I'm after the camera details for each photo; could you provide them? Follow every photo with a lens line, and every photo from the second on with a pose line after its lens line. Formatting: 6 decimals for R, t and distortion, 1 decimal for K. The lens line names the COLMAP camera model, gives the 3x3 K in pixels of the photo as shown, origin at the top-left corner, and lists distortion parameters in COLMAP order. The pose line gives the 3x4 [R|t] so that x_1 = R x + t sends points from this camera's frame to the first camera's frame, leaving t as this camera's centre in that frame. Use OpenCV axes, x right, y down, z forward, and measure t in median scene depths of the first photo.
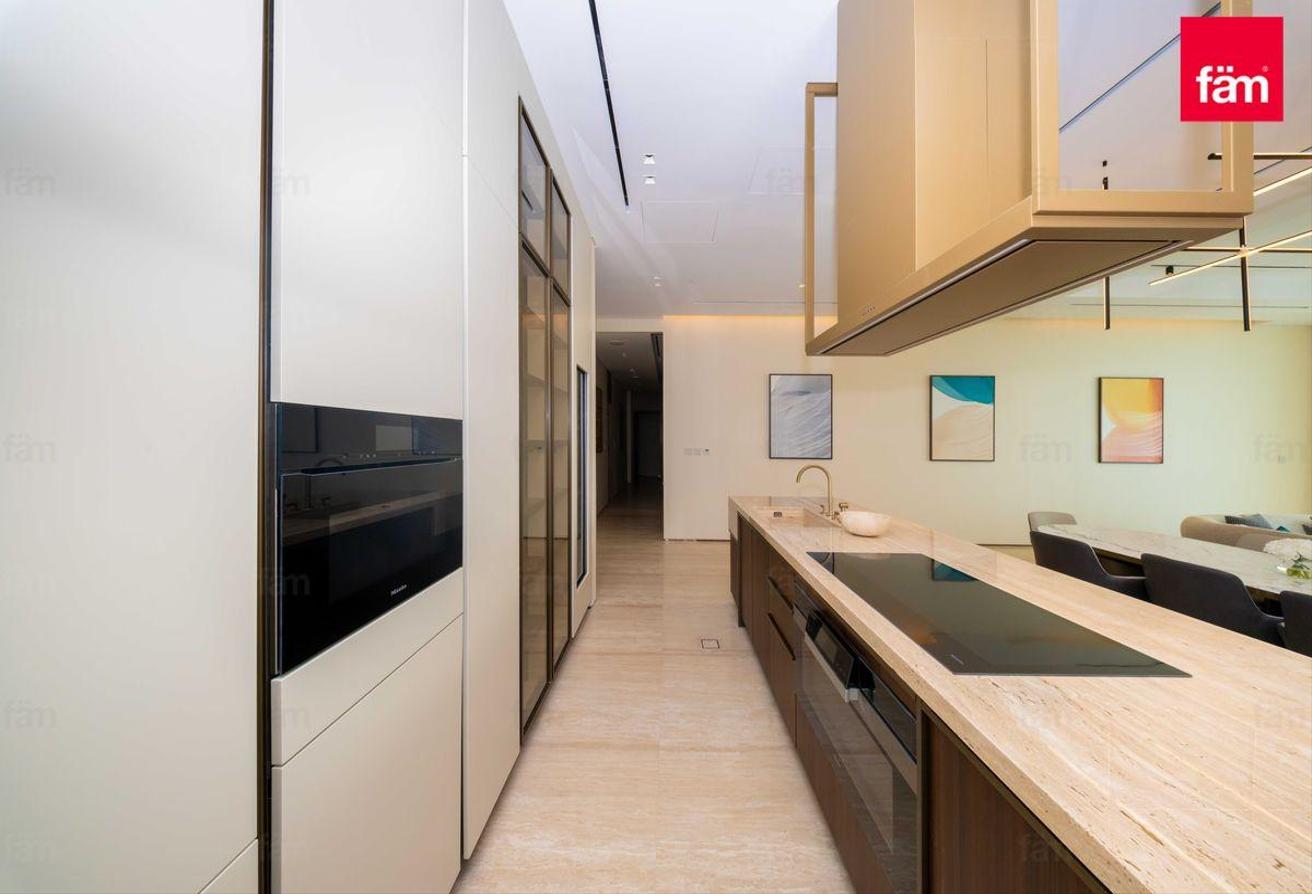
lens RADIAL K [[394.0, 0, 655.6], [0, 394.0, 438.1], [0, 0, 1]] dist [-0.002644, 0.000010]
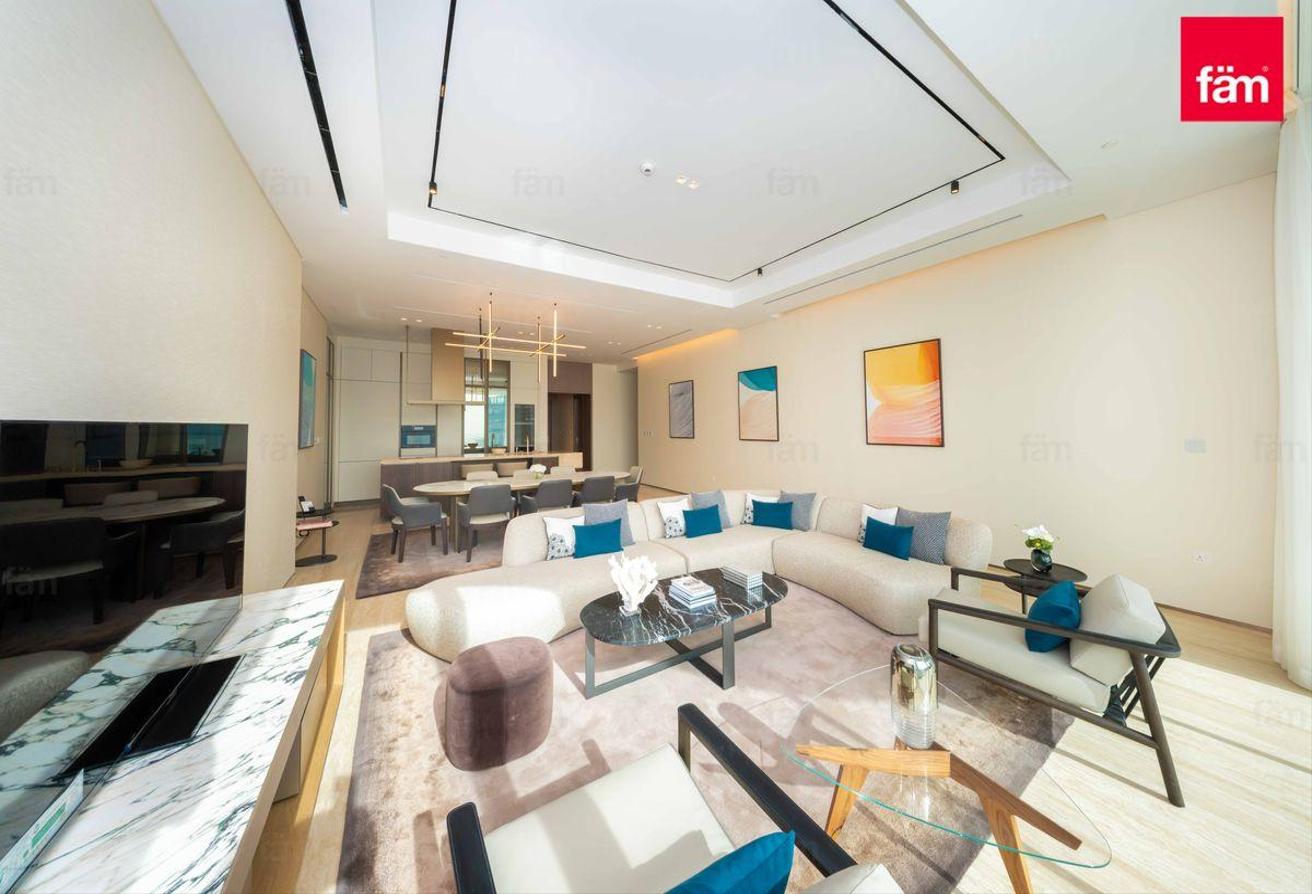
lens RADIAL K [[394.0, 0, 669.4], [0, 394.0, 422.6], [0, 0, 1]] dist [-0.002644, 0.000010]
pose [[0.553009, -0.023433, -0.832846, 1.636762], [0.018706, 0.999702, -0.015706, 0.017941], [0.832965, -0.006894, 0.553282, 0.114961]]
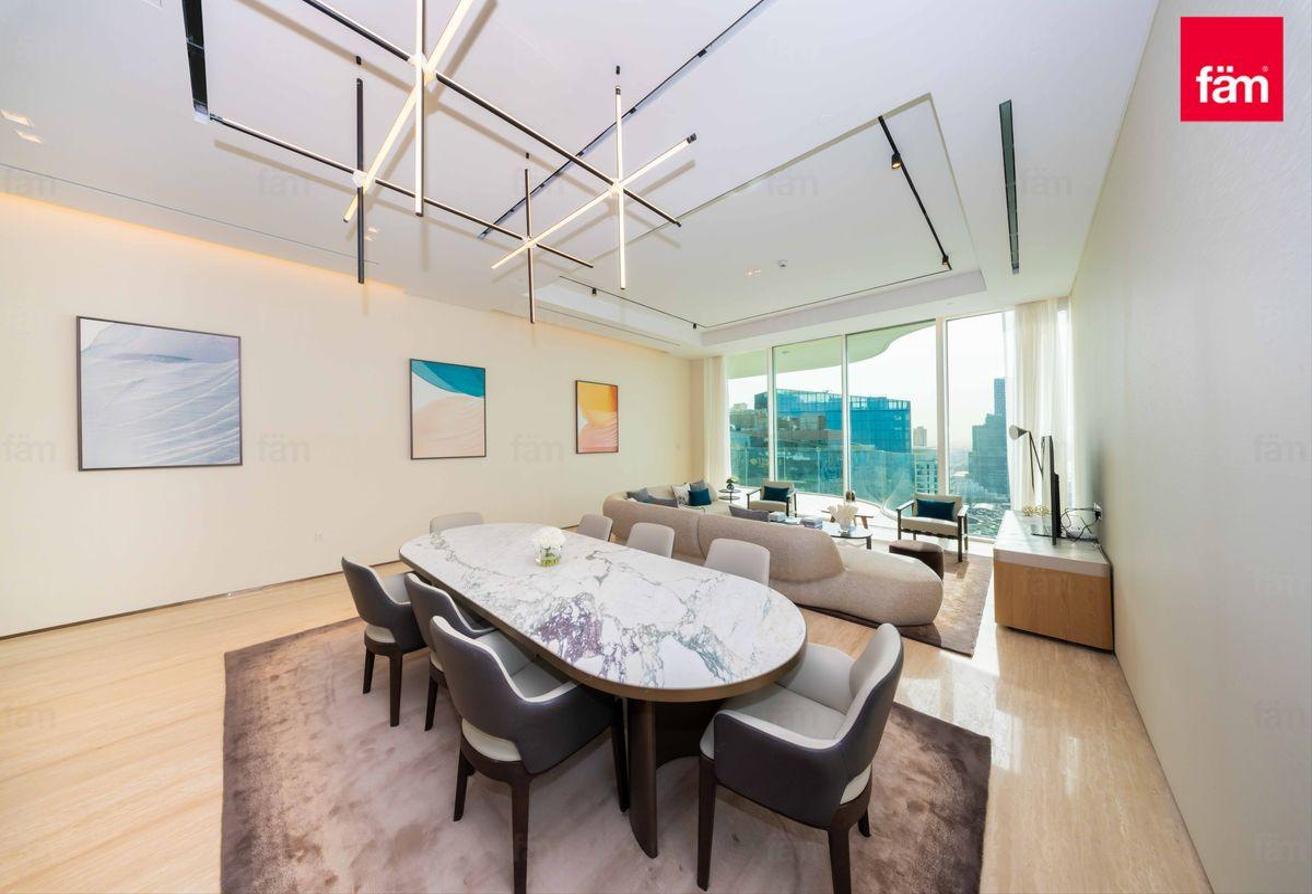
lens RADIAL K [[394.0, 0, 663.4], [0, 394.0, 440.6], [0, 0, 1]] dist [-0.002644, 0.000010]
pose [[0.674974, -0.014568, 0.737698, 0.441778], [0.003367, 0.999855, 0.016665, 0.005203], [-0.737834, -0.008765, 0.674926, 0.020548]]
